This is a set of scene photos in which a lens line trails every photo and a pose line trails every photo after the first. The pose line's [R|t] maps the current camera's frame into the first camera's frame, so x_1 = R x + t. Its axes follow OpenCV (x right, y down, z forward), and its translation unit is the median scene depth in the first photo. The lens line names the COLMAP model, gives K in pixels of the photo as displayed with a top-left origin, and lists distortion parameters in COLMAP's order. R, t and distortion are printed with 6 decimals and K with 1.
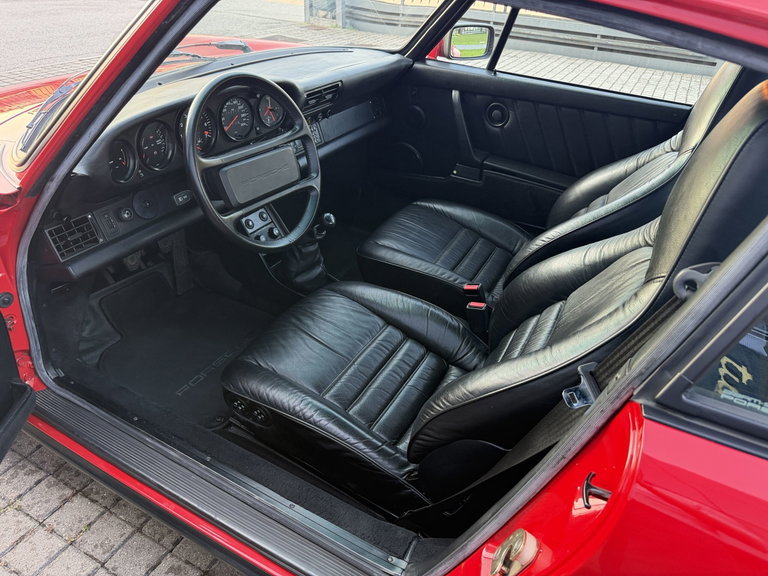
lens RADIAL K [[543.8, 0, 384.0], [0, 543.8, 288.0], [0, 0, 1]] dist [0.071382, -0.115216]
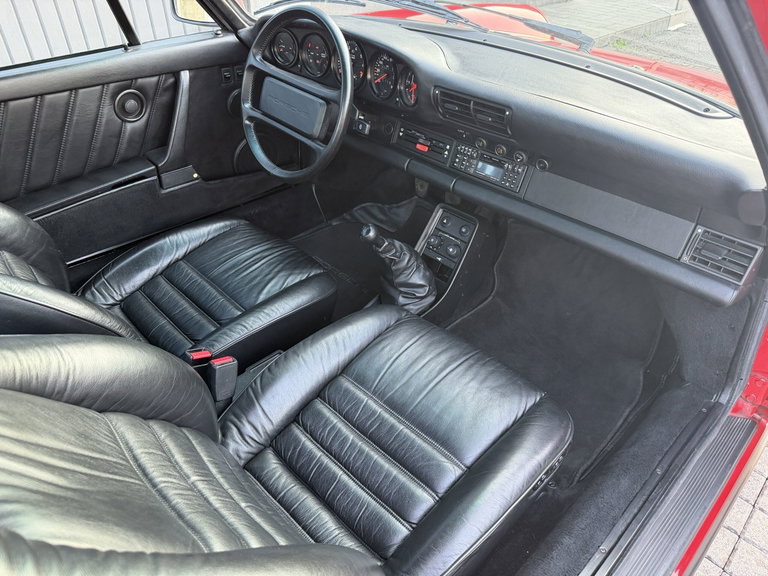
lens RADIAL K [[543.8, 0, 384.0], [0, 543.8, 288.0], [0, 0, 1]] dist [0.071382, -0.115216]
pose [[-0.263461, 0.535862, -0.802147, 0.645800], [-0.549145, 0.600336, 0.581409, -0.595549], [0.793113, 0.593673, 0.136101, 1.009044]]
